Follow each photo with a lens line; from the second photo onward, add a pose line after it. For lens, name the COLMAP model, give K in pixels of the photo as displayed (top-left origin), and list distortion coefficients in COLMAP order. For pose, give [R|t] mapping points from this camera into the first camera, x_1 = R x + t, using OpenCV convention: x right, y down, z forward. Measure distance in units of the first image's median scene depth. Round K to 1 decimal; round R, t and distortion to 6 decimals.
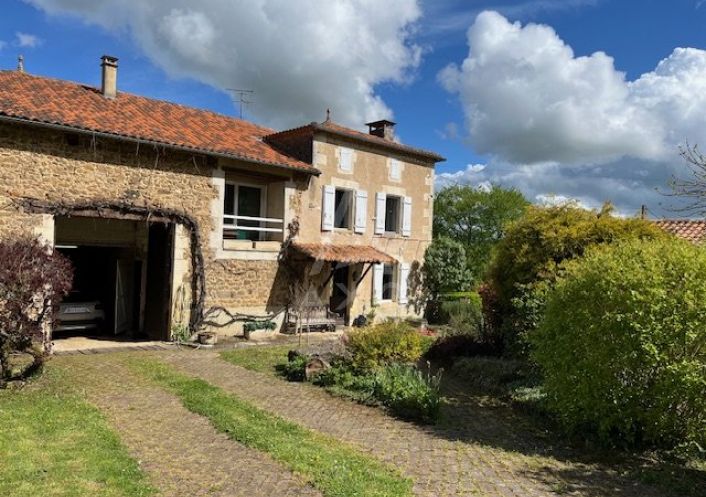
lens RADIAL K [[526.3, 0, 356.3], [0, 526.3, 253.0], [0, 0, 1]] dist [0.057917, -0.076379]
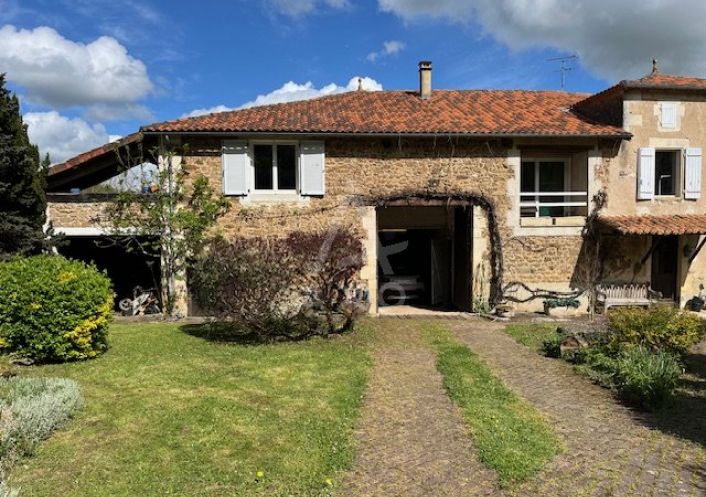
lens RADIAL K [[526.3, 0, 356.3], [0, 526.3, 253.0], [0, 0, 1]] dist [0.057917, -0.076379]
pose [[0.798008, -0.016466, -0.602422, 0.110756], [0.044156, 0.998537, 0.031199, -0.002356], [0.601027, -0.051497, 0.797568, -0.013849]]
